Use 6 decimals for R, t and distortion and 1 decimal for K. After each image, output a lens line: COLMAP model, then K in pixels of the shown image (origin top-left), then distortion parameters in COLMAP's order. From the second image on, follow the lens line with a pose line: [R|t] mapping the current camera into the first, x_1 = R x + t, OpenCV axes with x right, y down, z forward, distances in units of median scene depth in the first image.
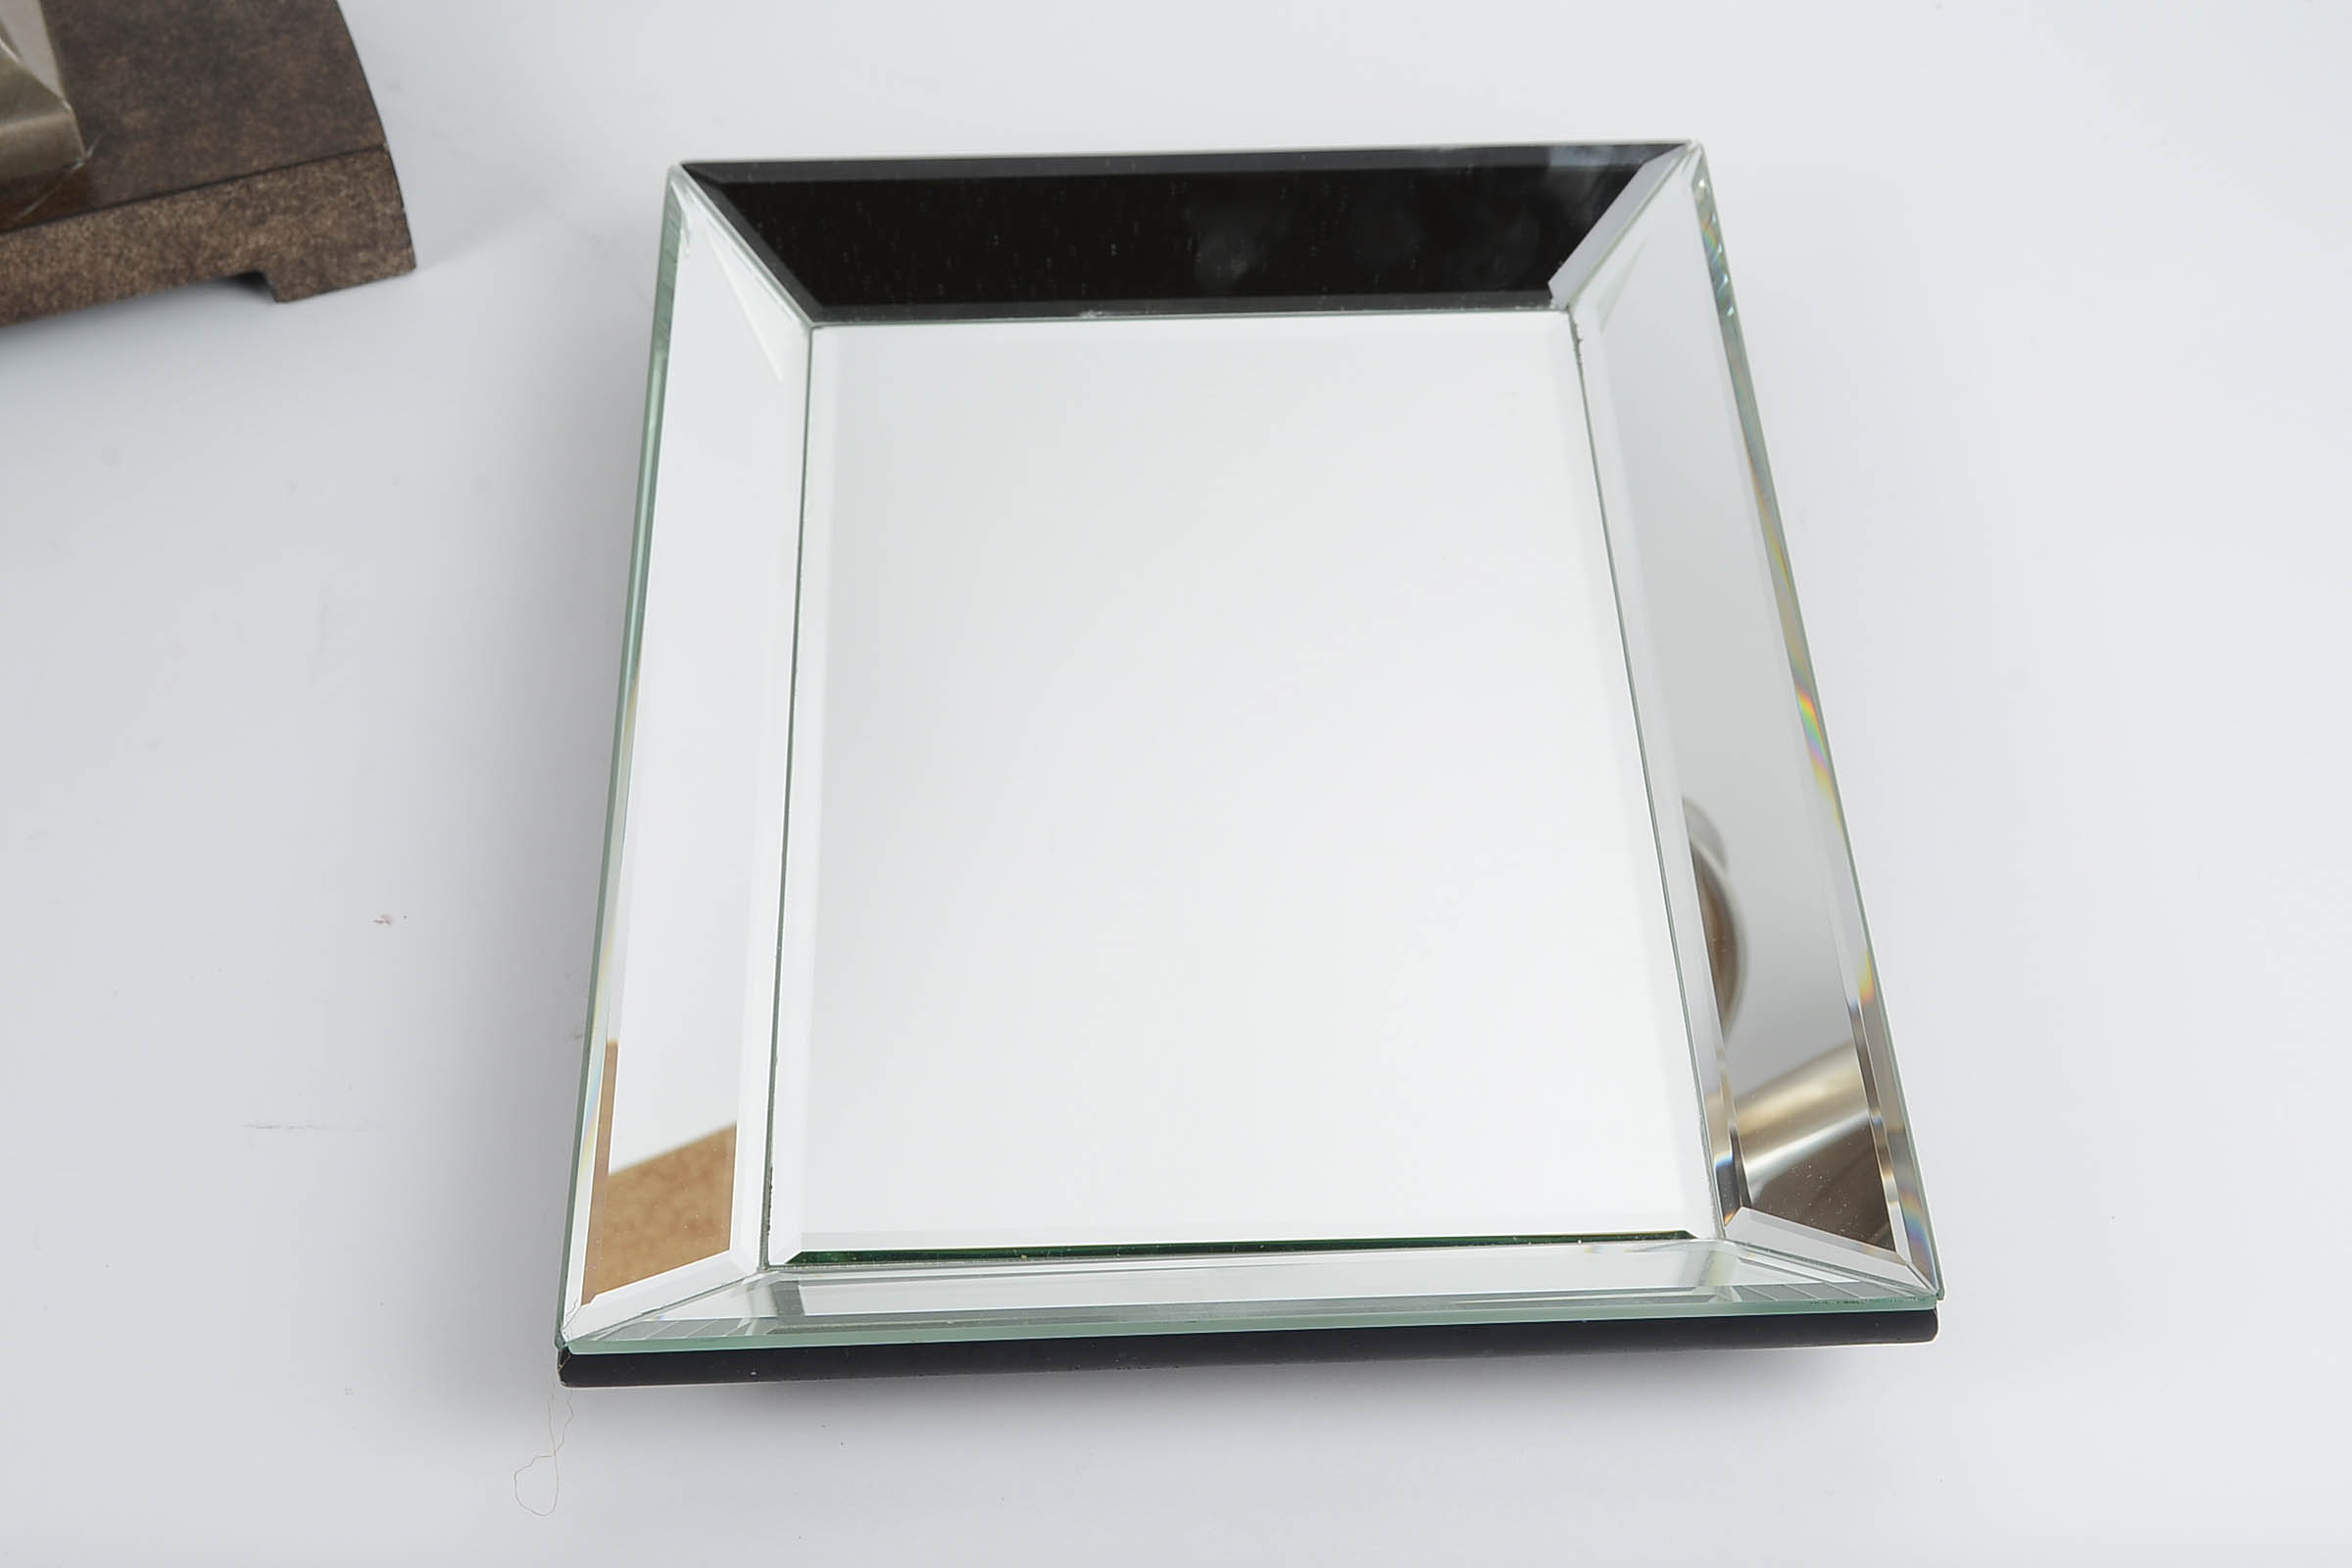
lens RADIAL K [[3950.8, 0, 1176.0], [0, 3950.8, 784.0], [0, 0, 1]] dist [0.026869, -0.081938]
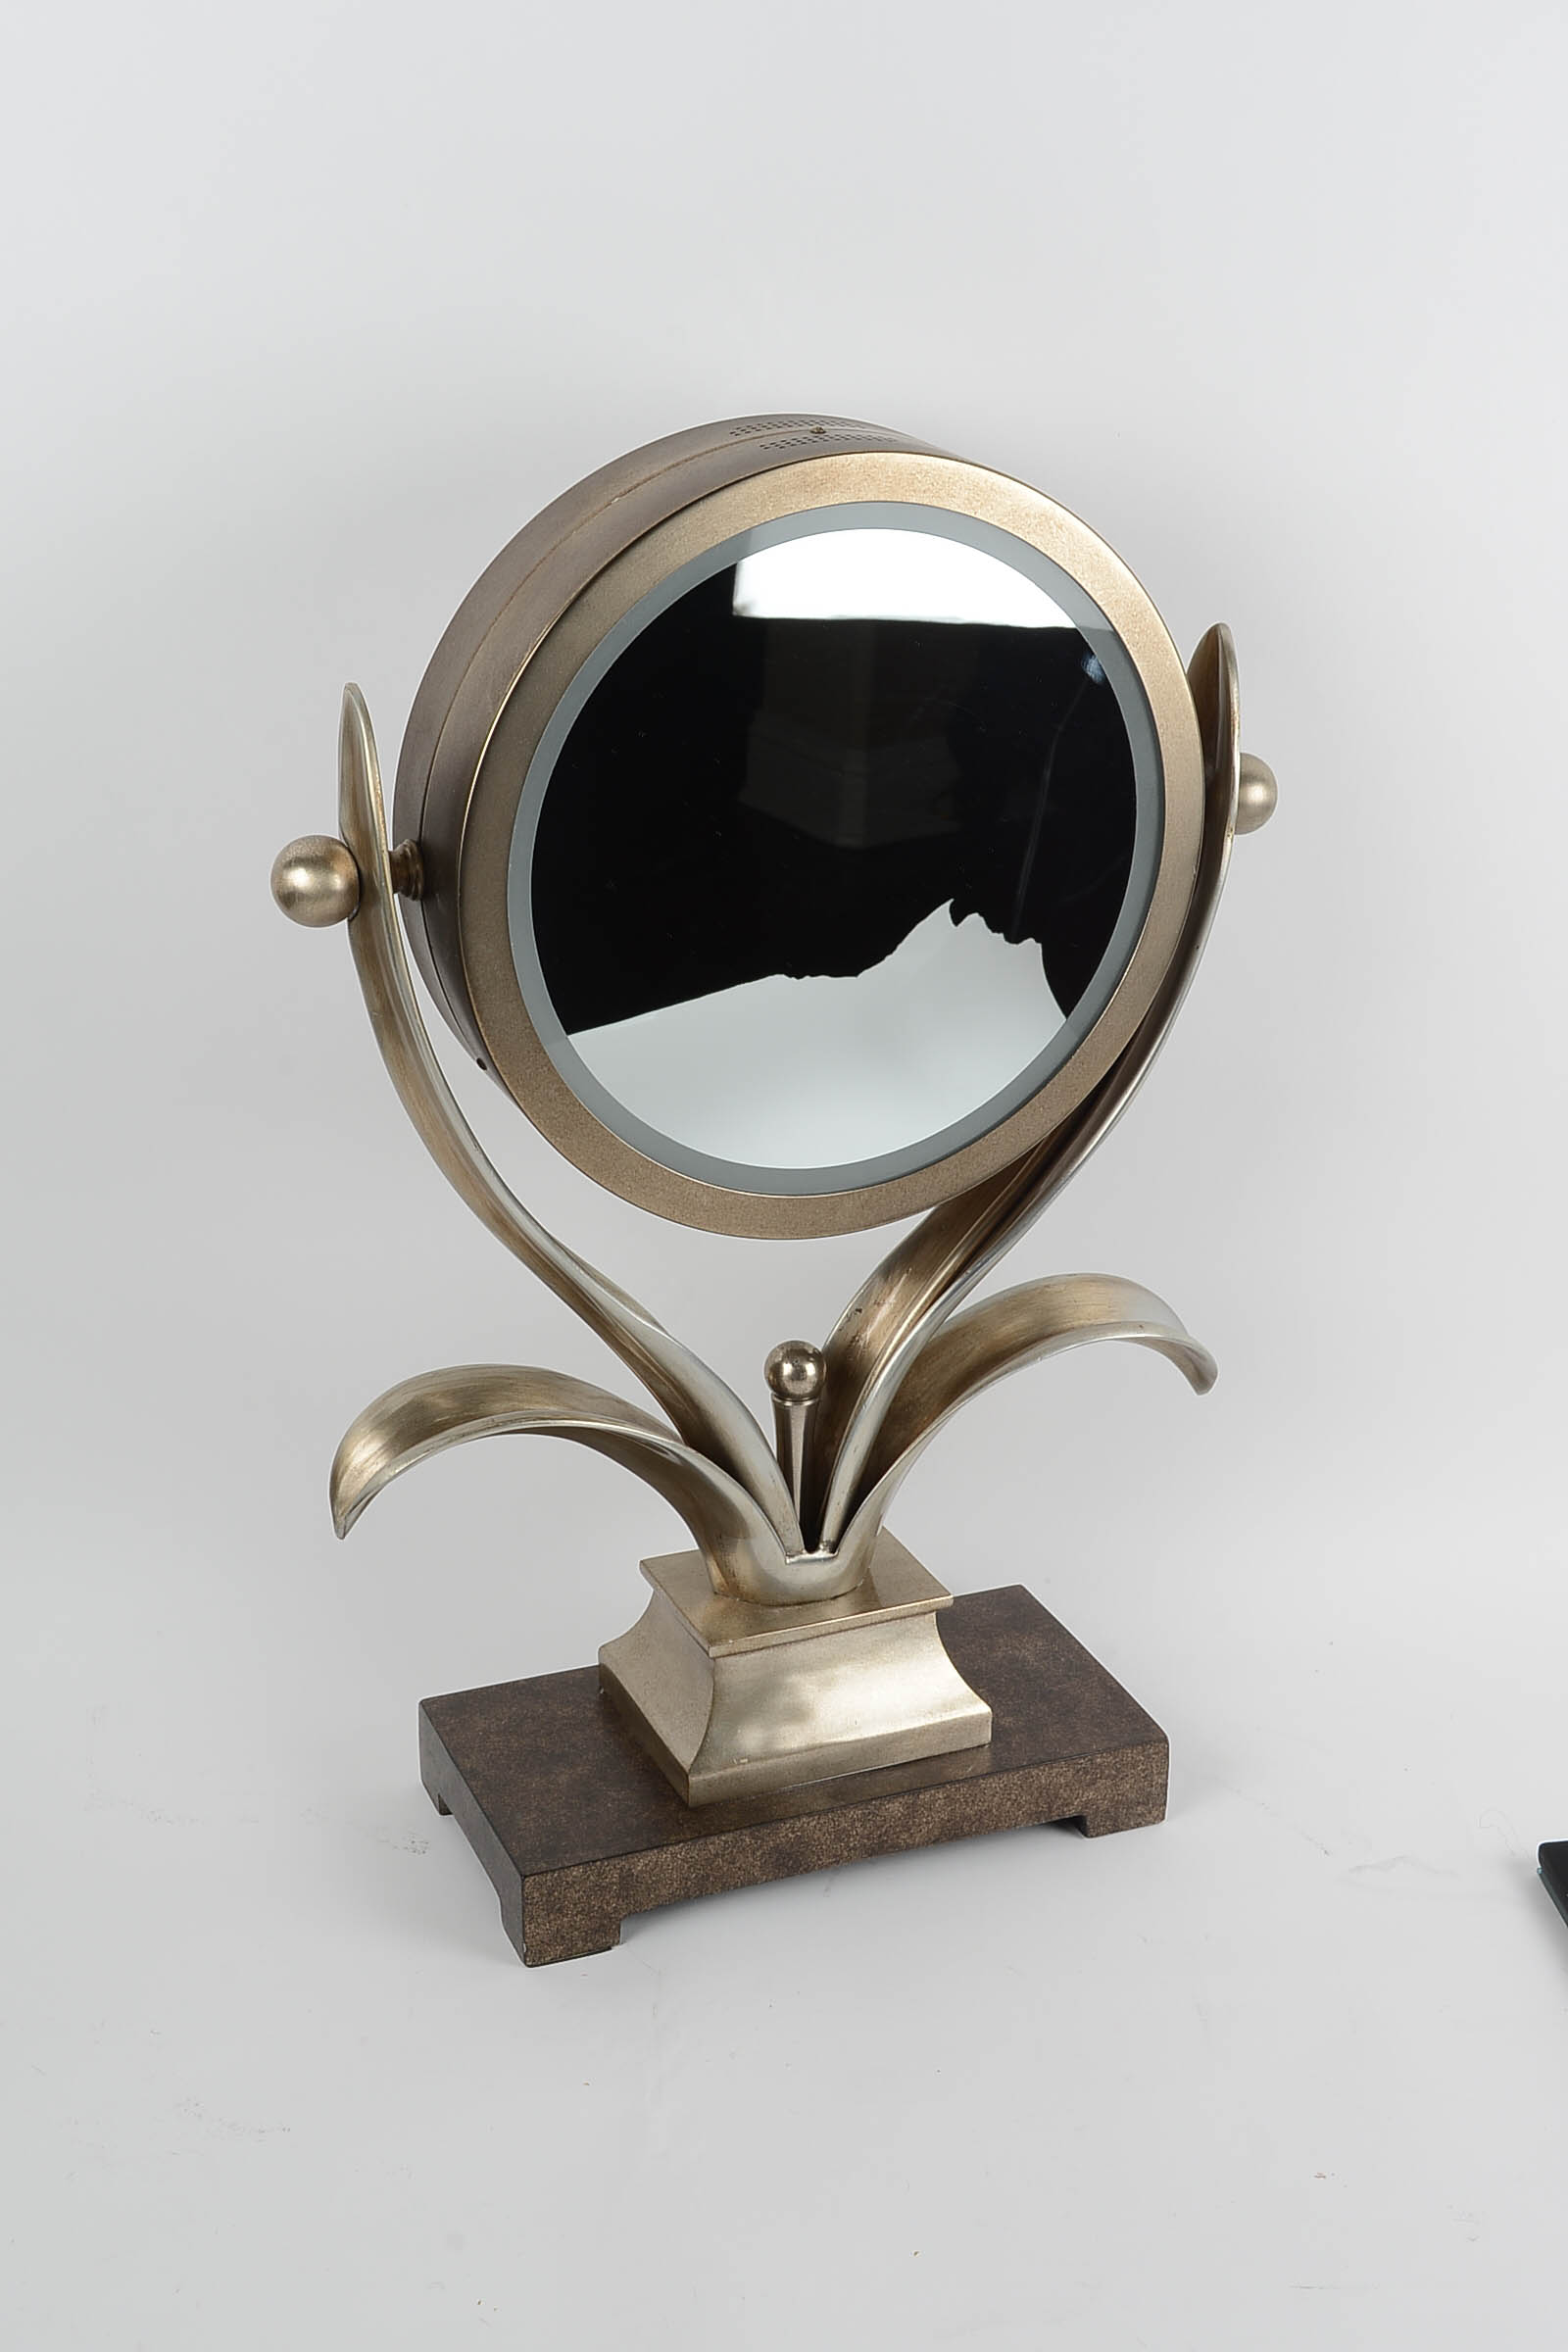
lens RADIAL K [[3233.5, 0, 784.0], [0, 3233.5, 1176.0], [0, 0, 1]] dist [-0.023109, -0.059843]
pose [[0.998307, 0.030174, 0.049730, -0.430561], [-0.007178, 0.912304, -0.409450, 0.175191], [-0.057724, 0.408399, 0.910976, -0.308231]]
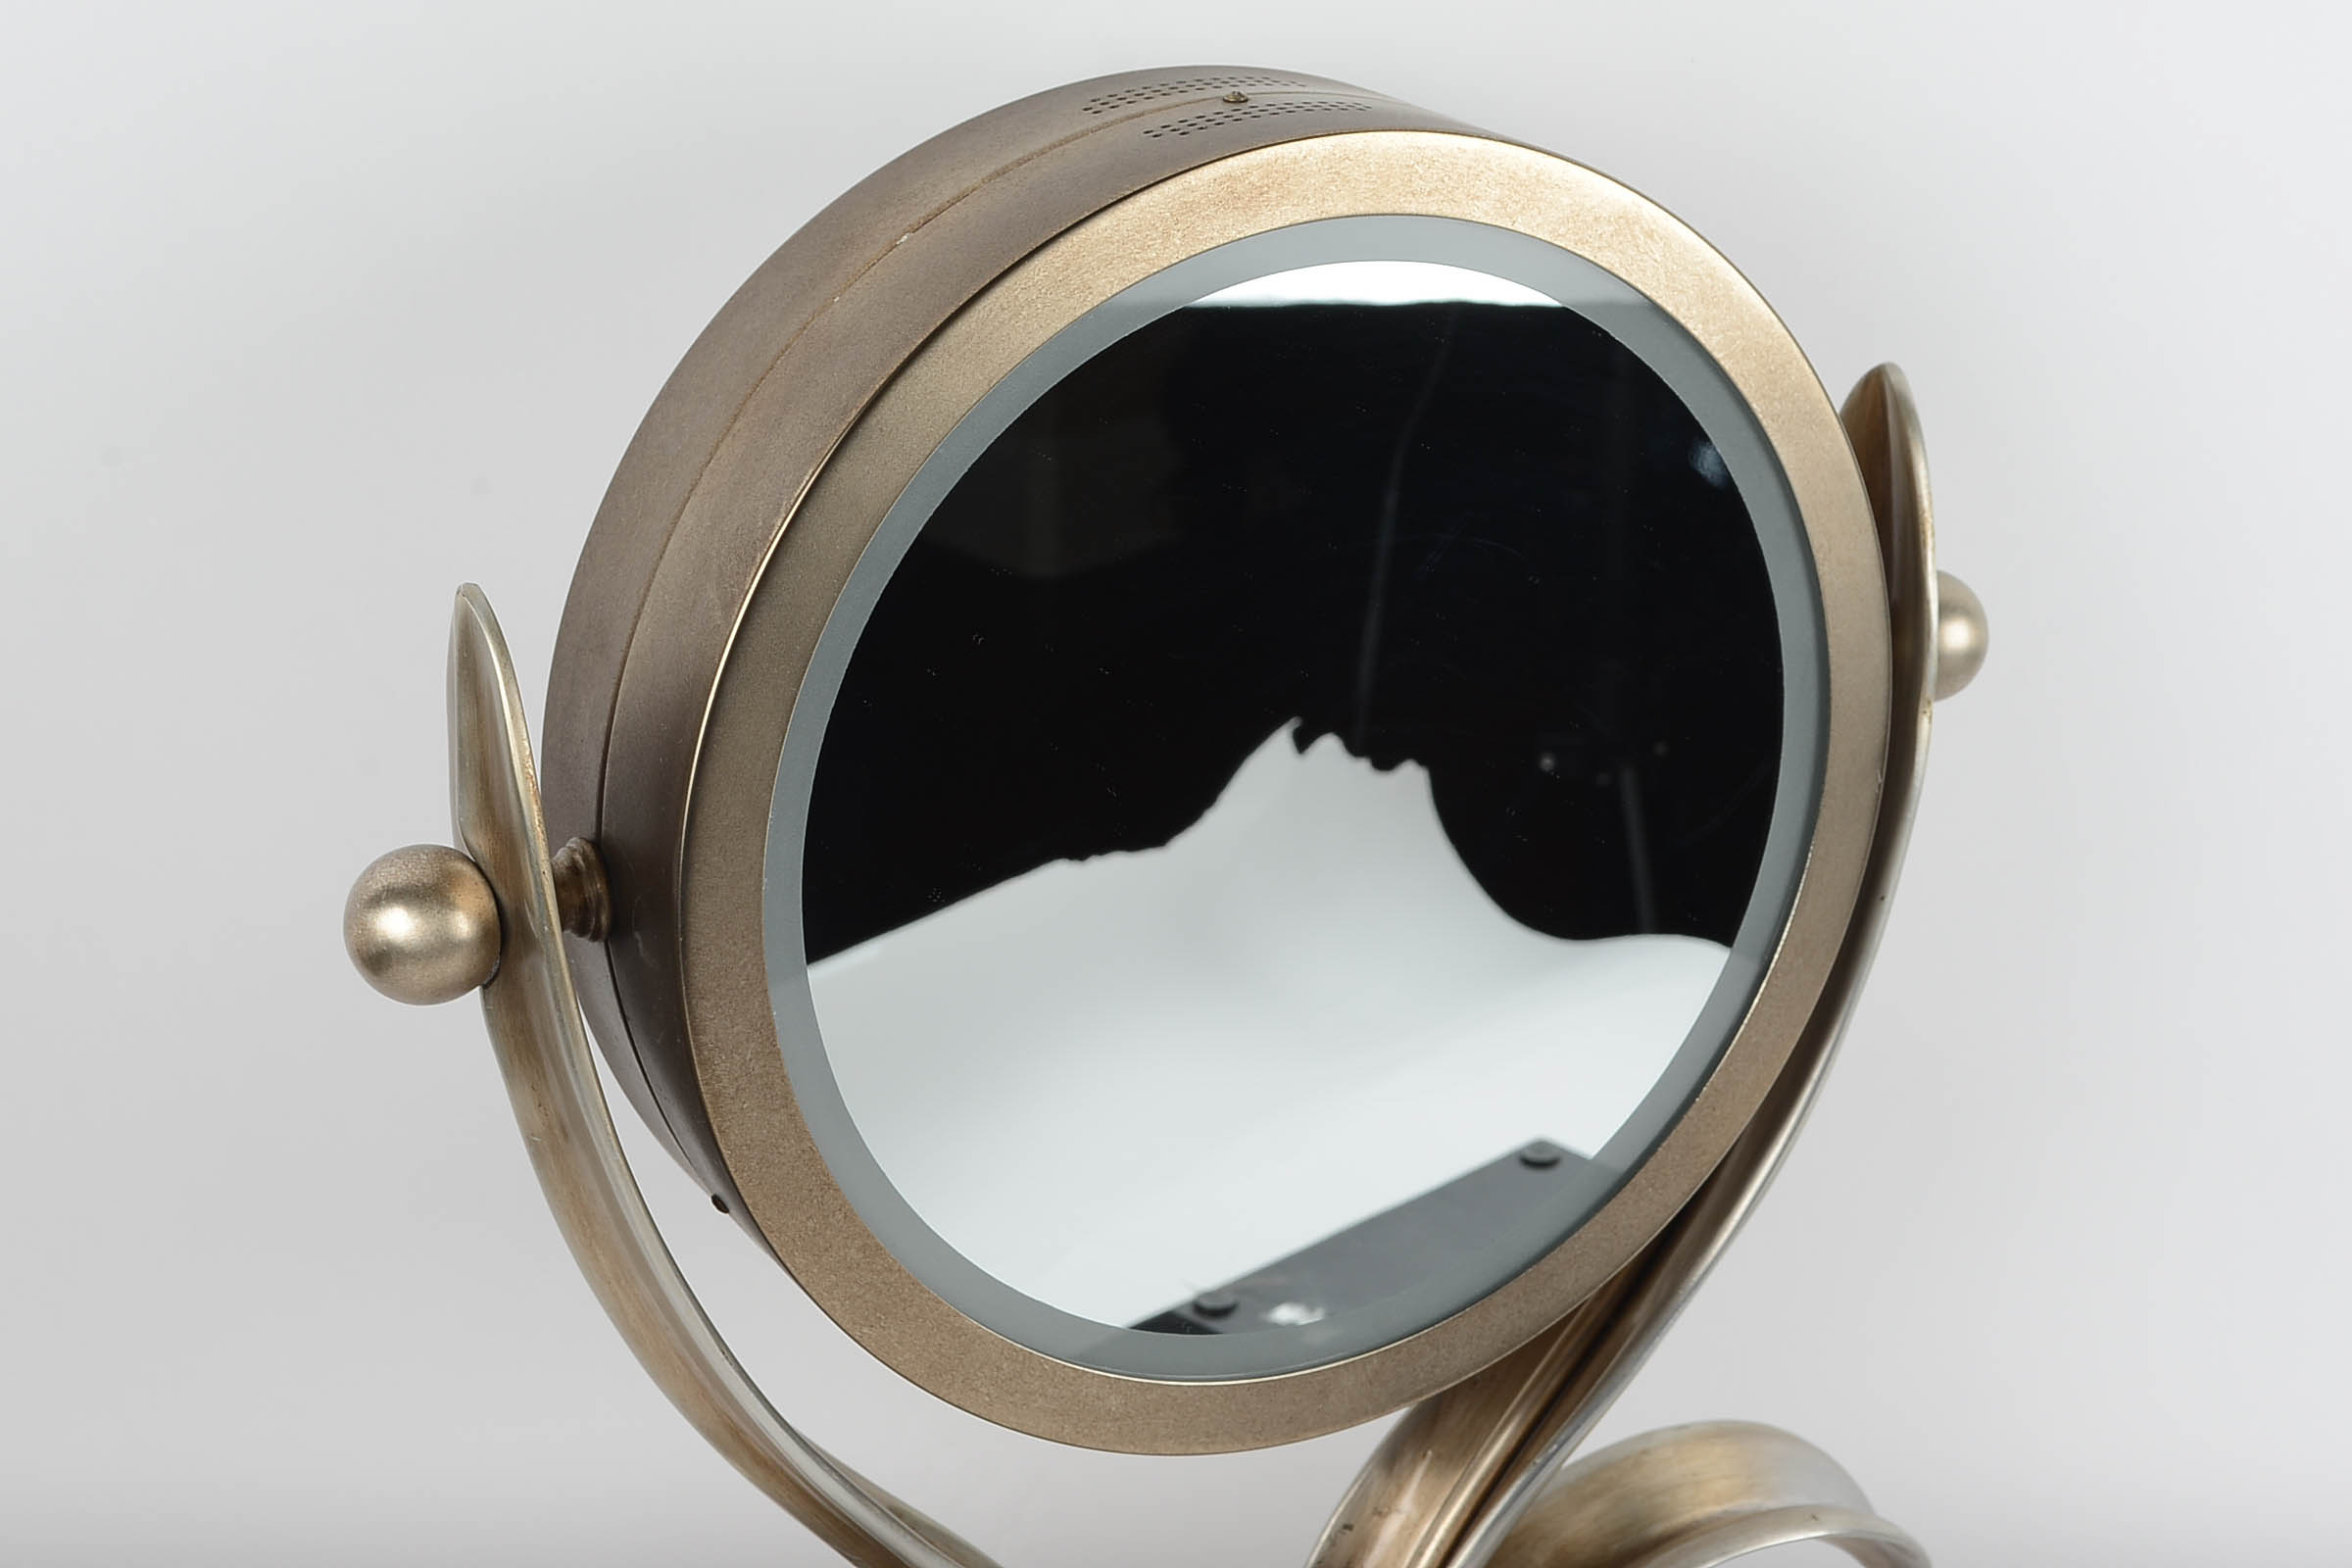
lens RADIAL K [[4422.7, 0, 1176.0], [0, 4422.7, 784.0], [0, 0, 1]] dist [0.014461, 0.050237]
pose [[0.992973, -0.033672, 0.113447, -0.491106], [0.080832, 0.893169, -0.442396, -0.001240], [-0.086431, 0.448458, 0.889615, -0.127395]]
